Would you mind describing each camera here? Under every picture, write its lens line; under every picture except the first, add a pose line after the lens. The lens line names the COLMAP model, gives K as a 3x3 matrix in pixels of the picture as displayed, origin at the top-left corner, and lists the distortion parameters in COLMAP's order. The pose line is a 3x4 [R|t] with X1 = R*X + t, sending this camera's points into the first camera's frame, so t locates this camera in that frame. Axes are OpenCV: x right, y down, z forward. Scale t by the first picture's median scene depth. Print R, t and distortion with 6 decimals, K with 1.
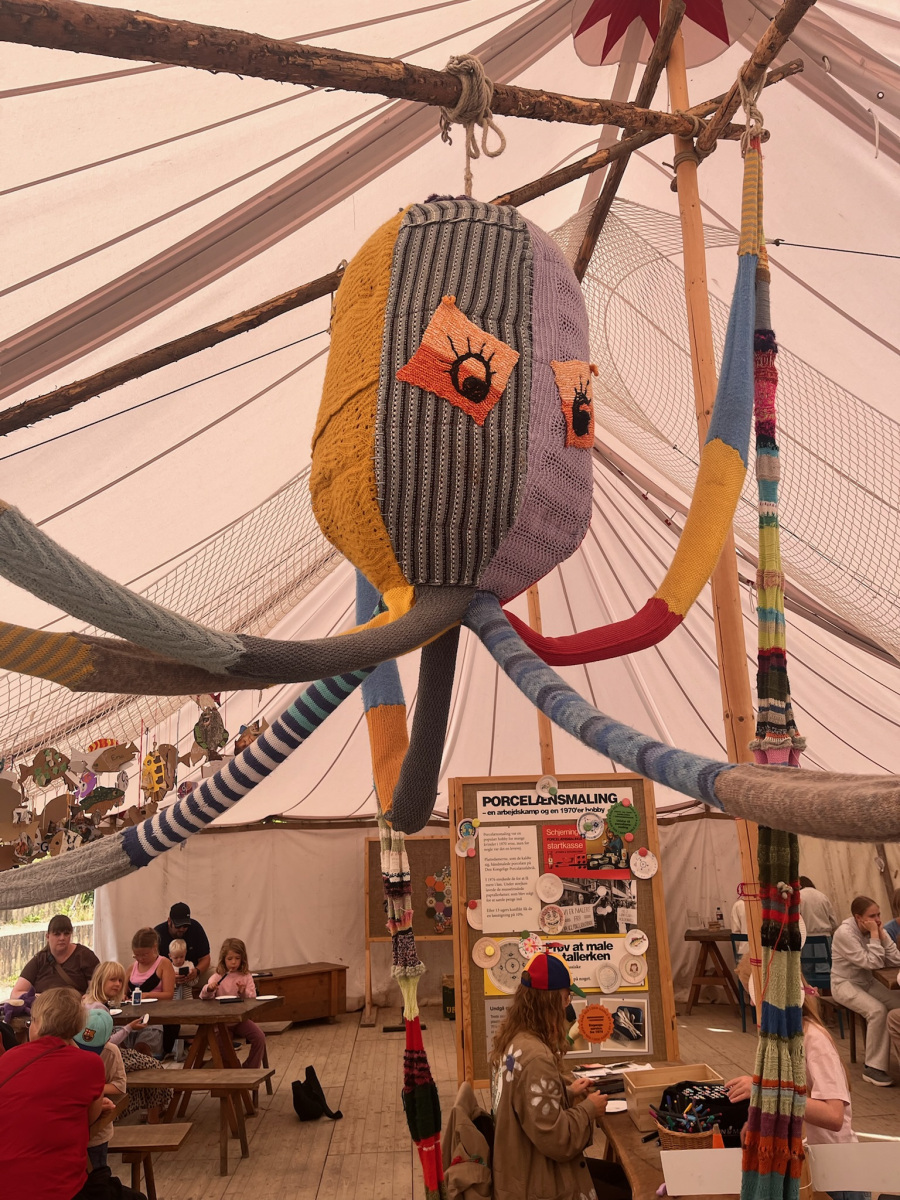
lens RADIAL K [[909.0, 0, 448.7], [0, 909.0, 598.9], [0, 0, 1]] dist [0.011806, -0.003119]
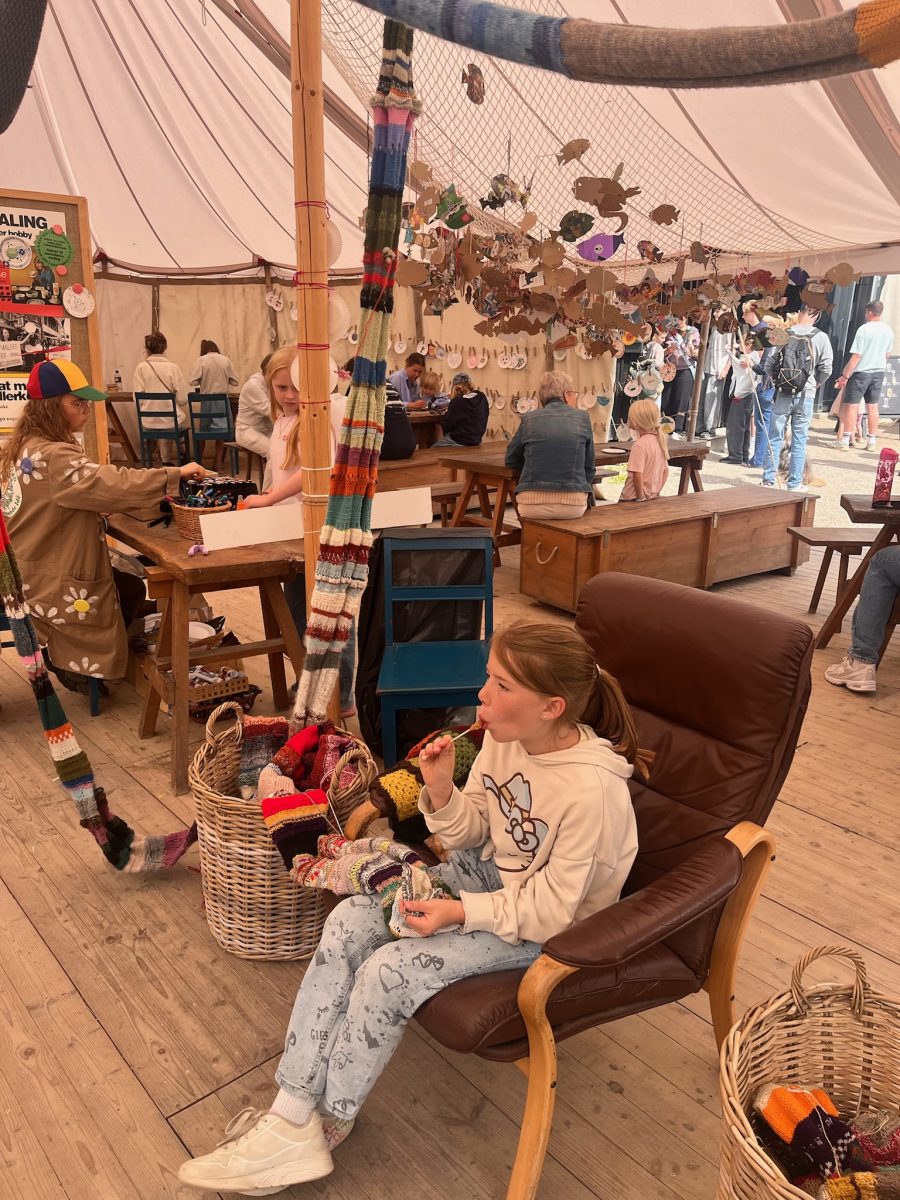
lens RADIAL K [[909.0, 0, 449.1], [0, 909.0, 598.4], [0, 0, 1]] dist [0.011806, -0.003119]
pose [[0.784782, -0.119786, 0.608087, -0.089970], [-0.211507, 0.870481, 0.444440, 0.062741], [-0.582566, -0.477403, 0.657802, 0.027610]]
